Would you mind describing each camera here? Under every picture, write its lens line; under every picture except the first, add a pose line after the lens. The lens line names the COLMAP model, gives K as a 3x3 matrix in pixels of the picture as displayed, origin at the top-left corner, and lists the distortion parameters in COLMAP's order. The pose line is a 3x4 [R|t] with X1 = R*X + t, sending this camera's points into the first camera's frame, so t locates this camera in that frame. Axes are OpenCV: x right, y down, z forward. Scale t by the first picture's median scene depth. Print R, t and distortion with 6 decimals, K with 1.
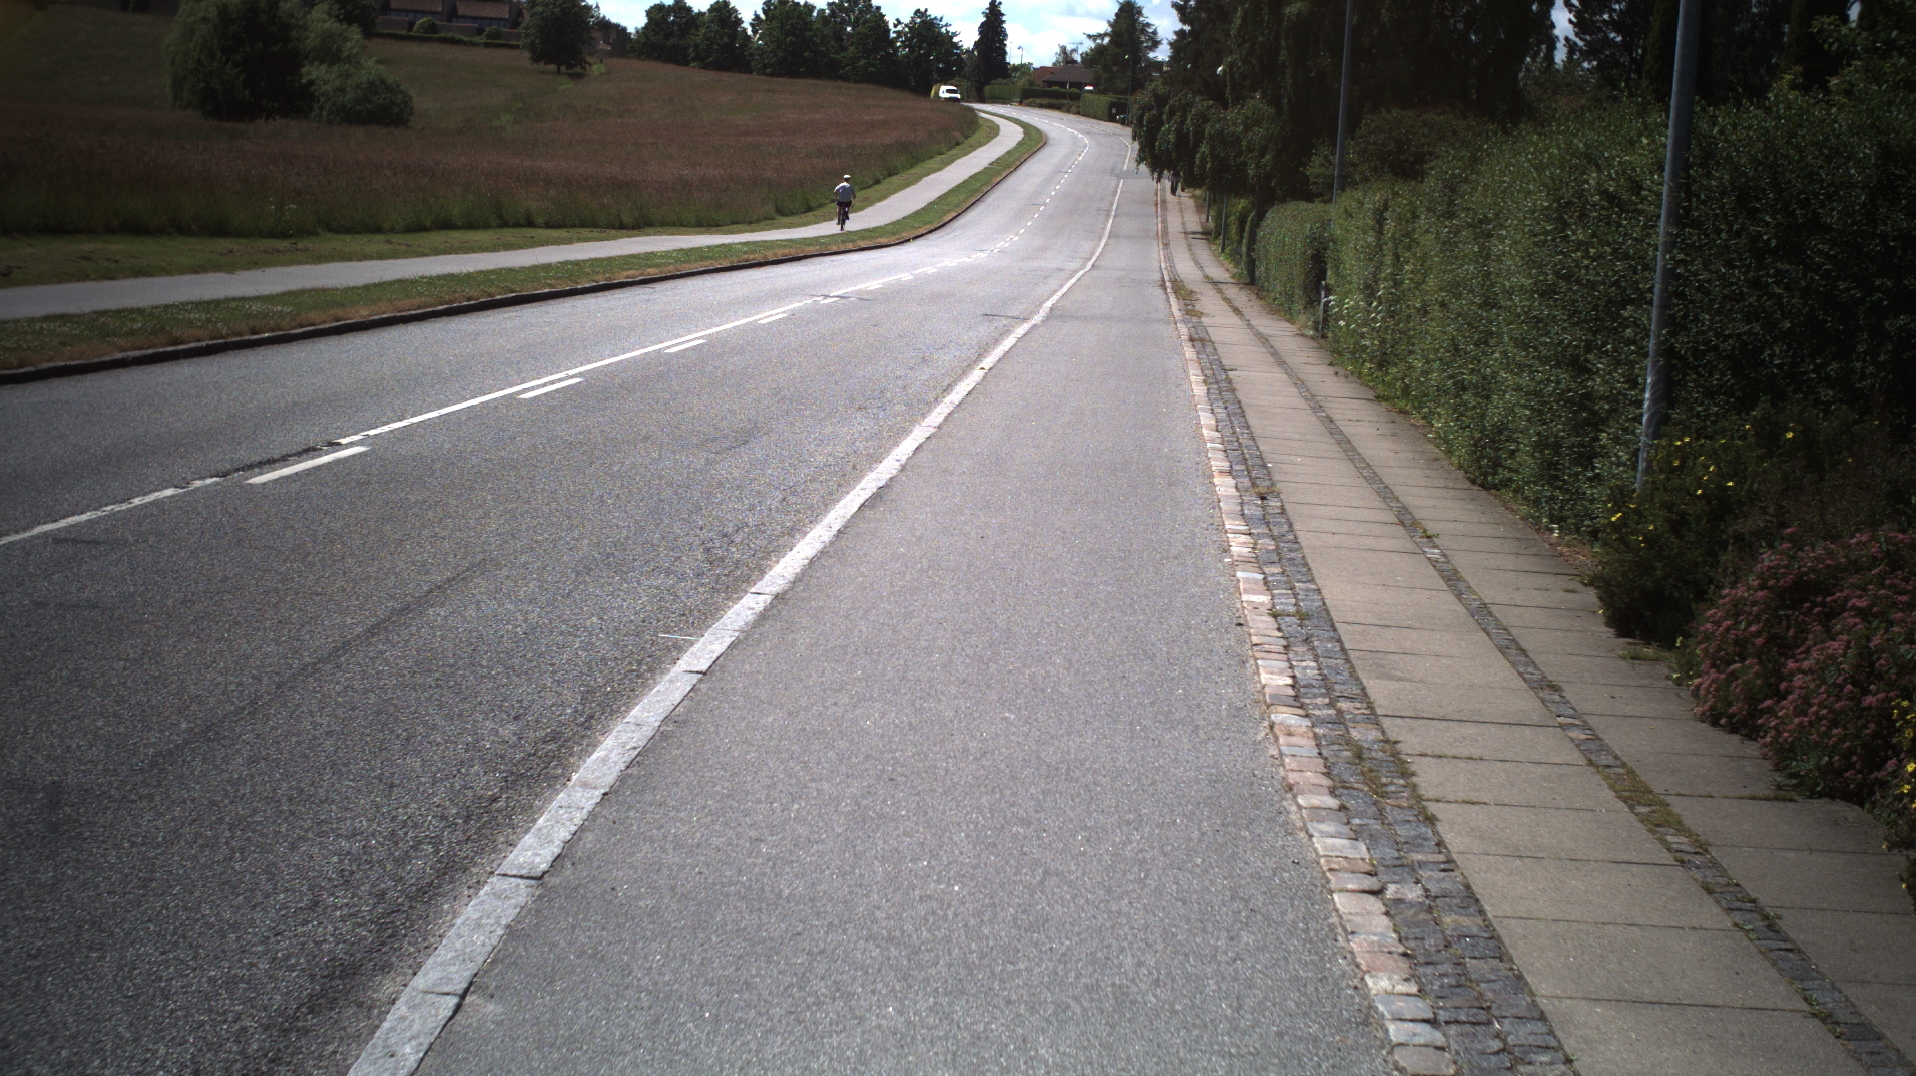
lens RADIAL K [[3396.8, 0, 958.0], [0, 3396.8, 538.0], [0, 0, 1]] dist [-0.300191, 0.445508]
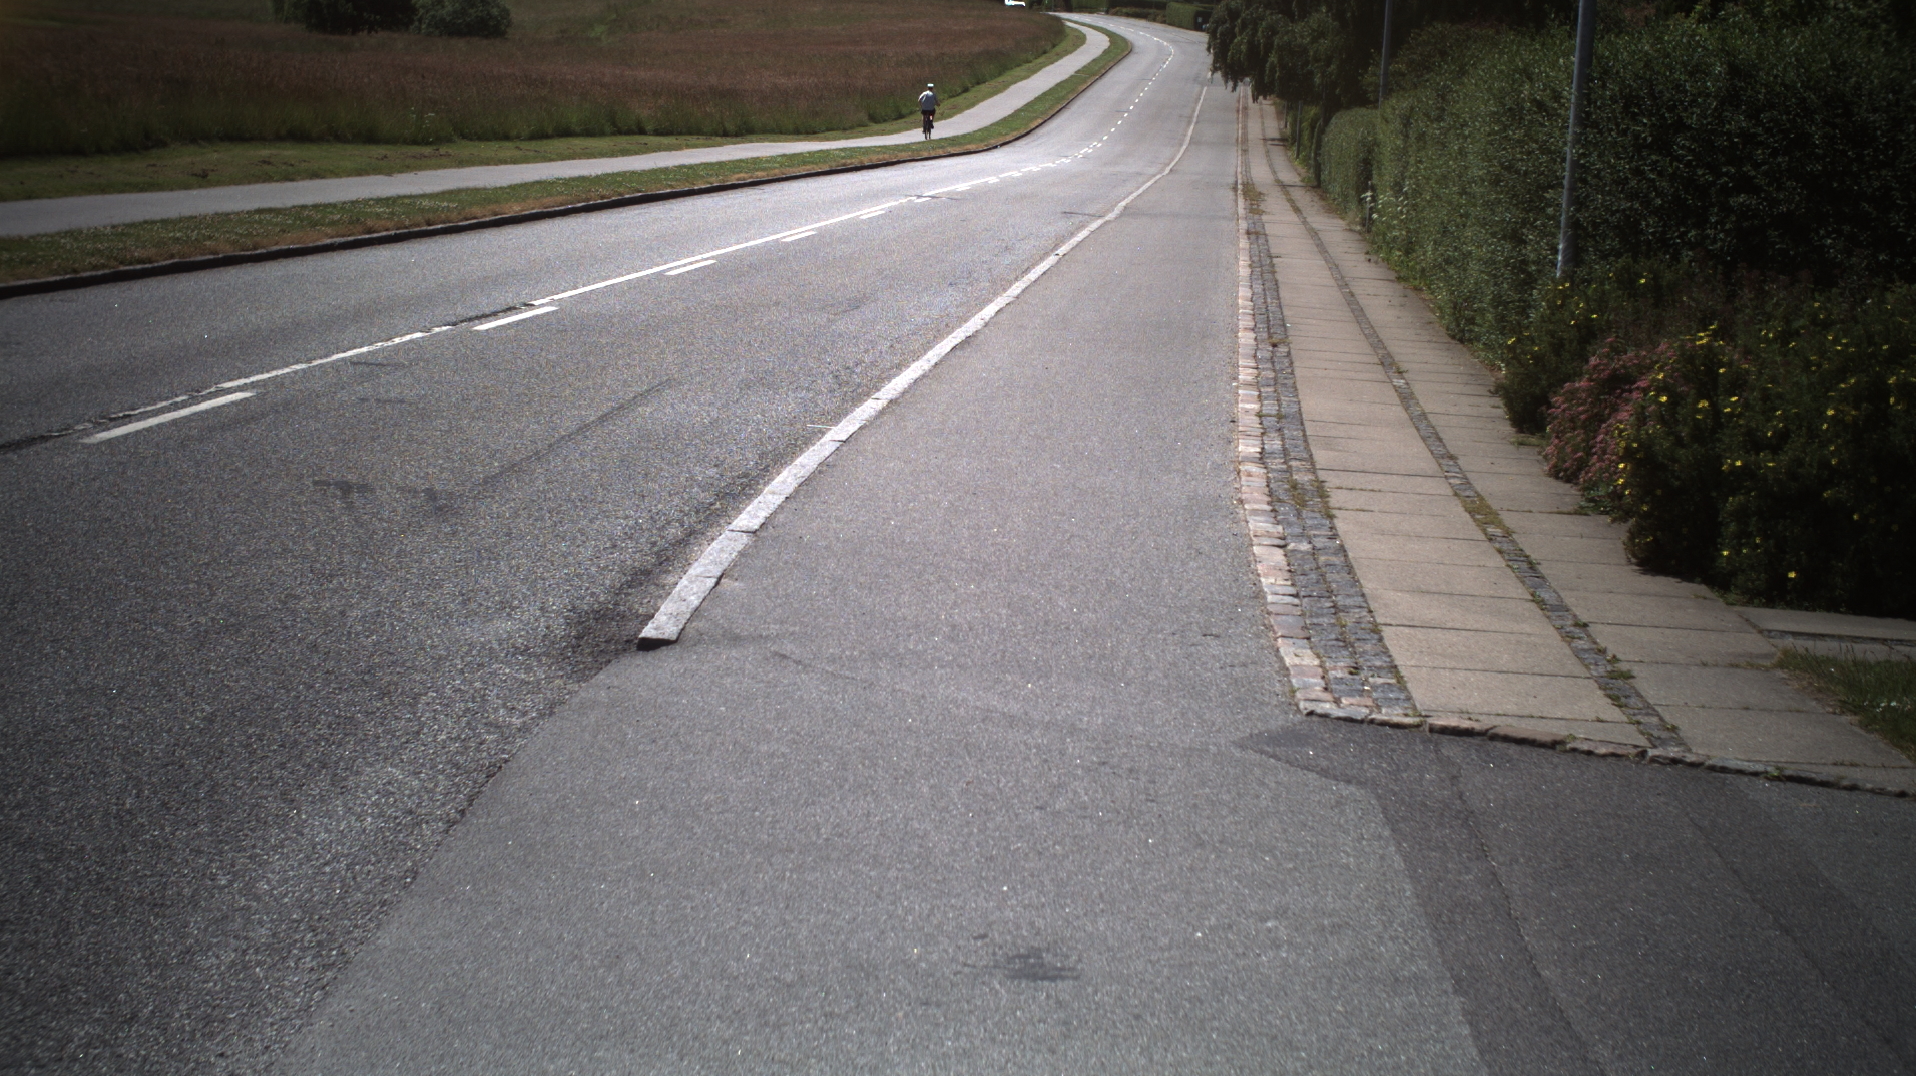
lens RADIAL K [[3396.8, 0, 958.0], [0, 3396.8, 538.0], [0, 0, 1]] dist [-0.300191, 0.445508]
pose [[0.999650, -0.000885, -0.026450, 0.002174], [0.001600, 0.999634, 0.027012, 0.008487], [0.026416, -0.027045, 0.999285, -0.085417]]
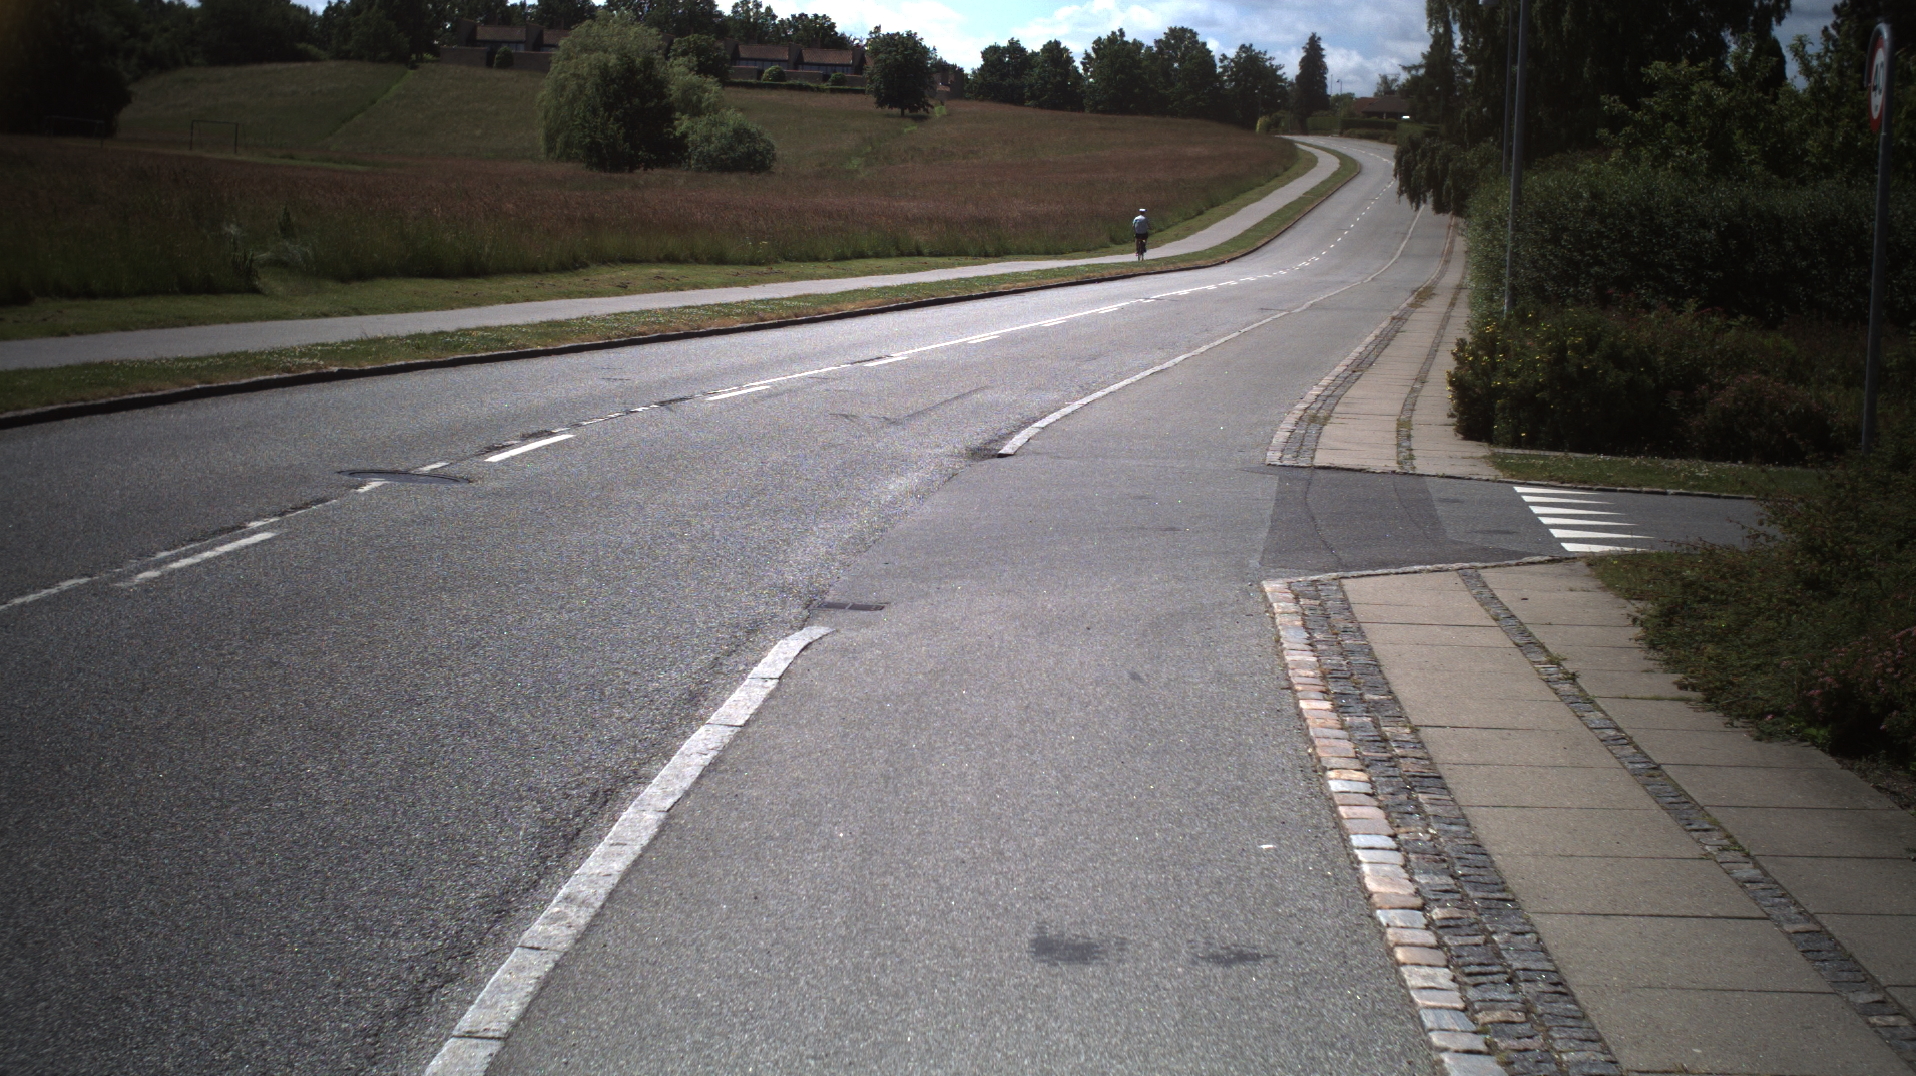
lens RADIAL K [[3396.8, 0, 958.0], [0, 3396.8, 538.0], [0, 0, 1]] dist [-0.300191, 0.445508]
pose [[0.994736, -0.019605, -0.100578, 0.019136], [0.018686, 0.999775, -0.010071, 0.034724], [0.100753, 0.008138, 0.994878, -0.344597]]
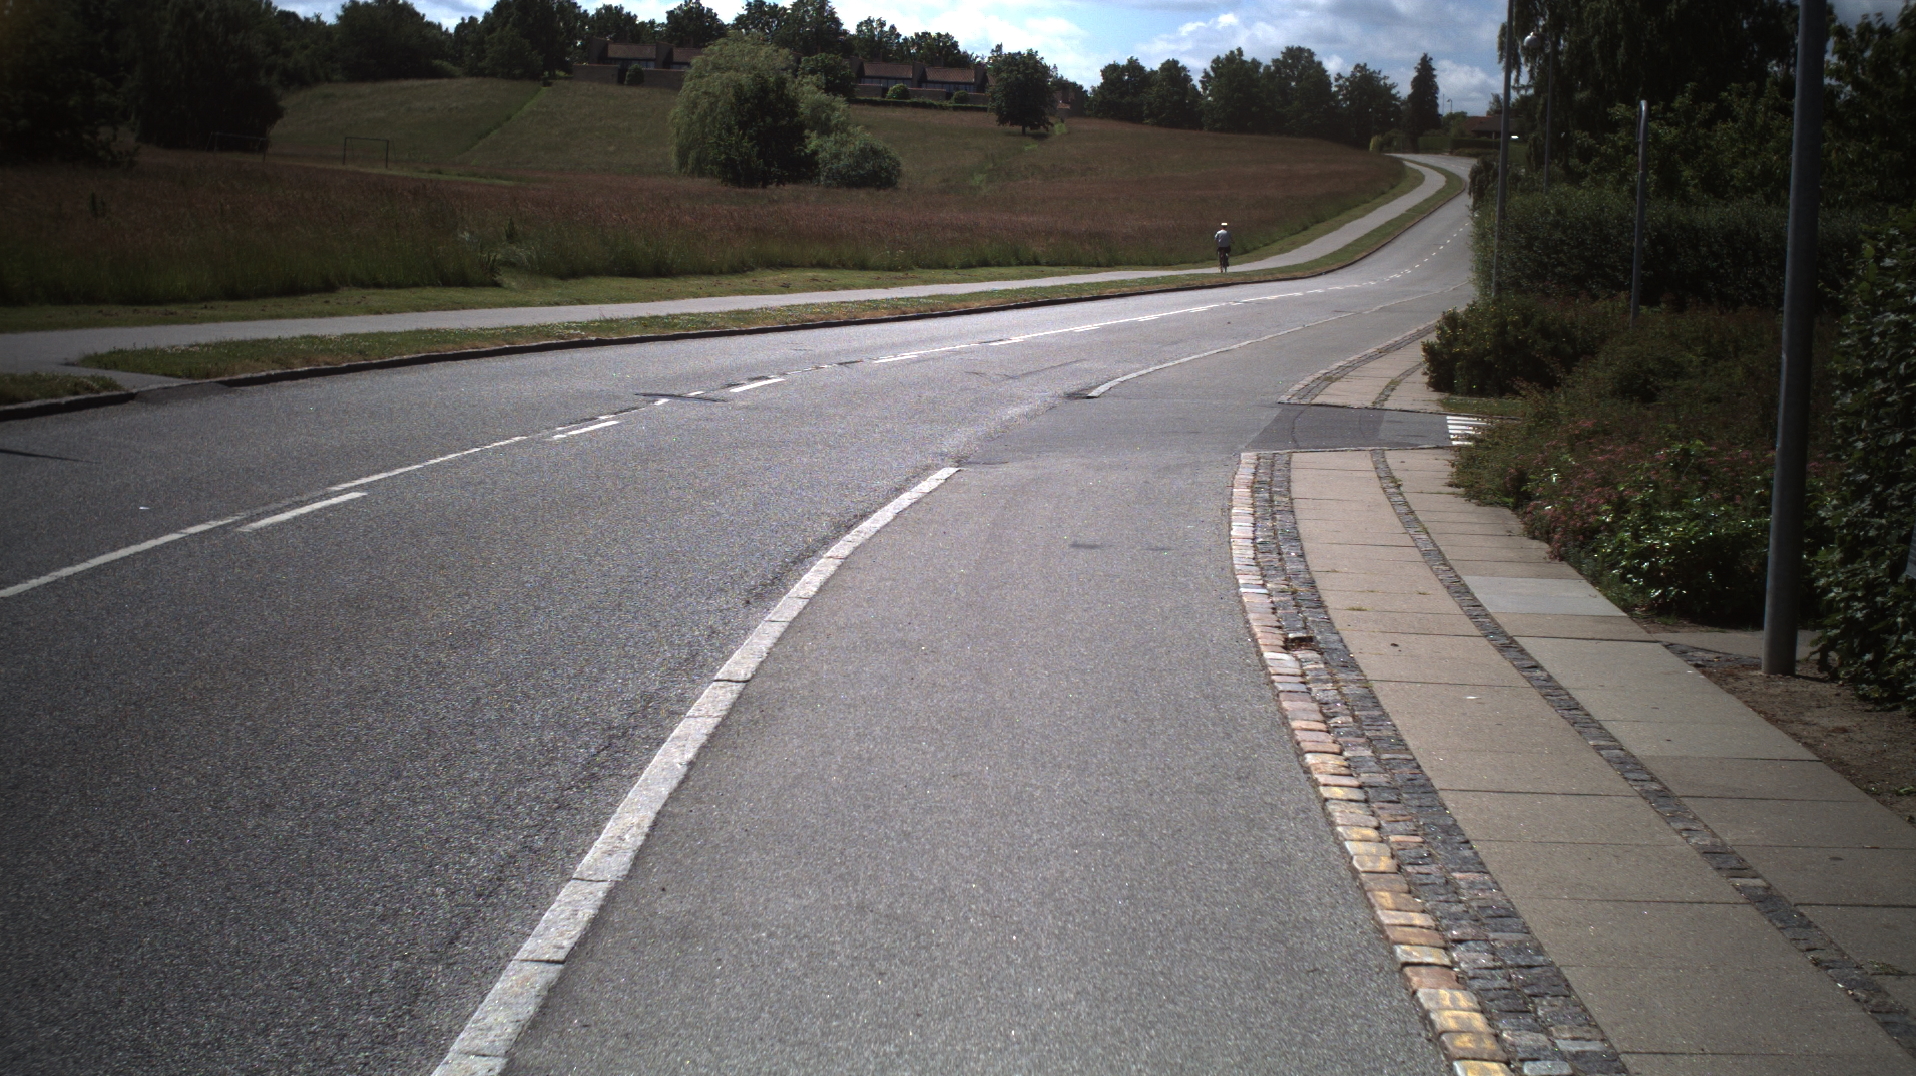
lens RADIAL K [[3396.8, 0, 958.0], [0, 3396.8, 538.0], [0, 0, 1]] dist [-0.300191, 0.445508]
pose [[0.990661, -0.014874, -0.135537, 0.039867], [0.012936, 0.999801, -0.015172, 0.054069], [0.135736, 0.013277, 0.990656, -0.515699]]
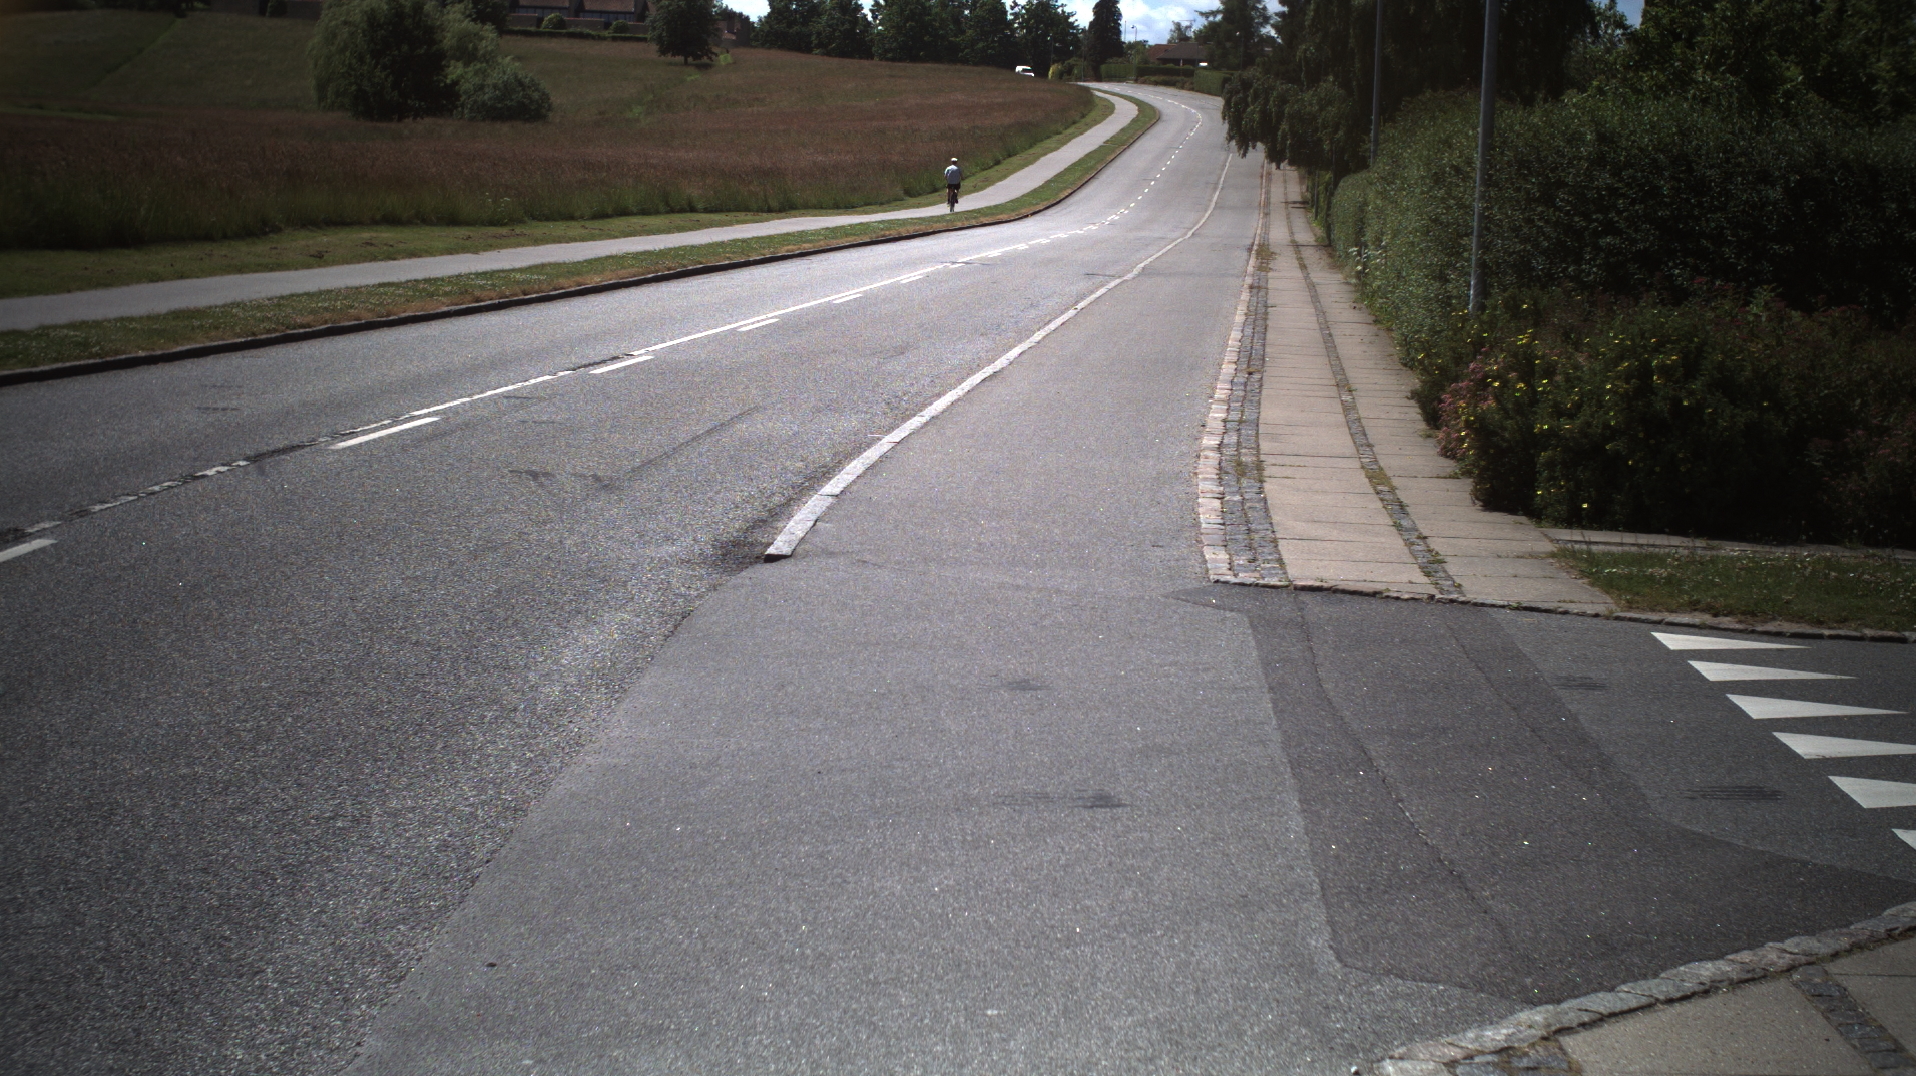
lens RADIAL K [[3396.8, 0, 958.0], [0, 3396.8, 538.0], [0, 0, 1]] dist [-0.300191, 0.445508]
pose [[0.998927, -0.025095, -0.038926, 0.005882], [0.025344, 0.999661, 0.005916, 0.016547], [0.038765, -0.006896, 0.999225, -0.172280]]
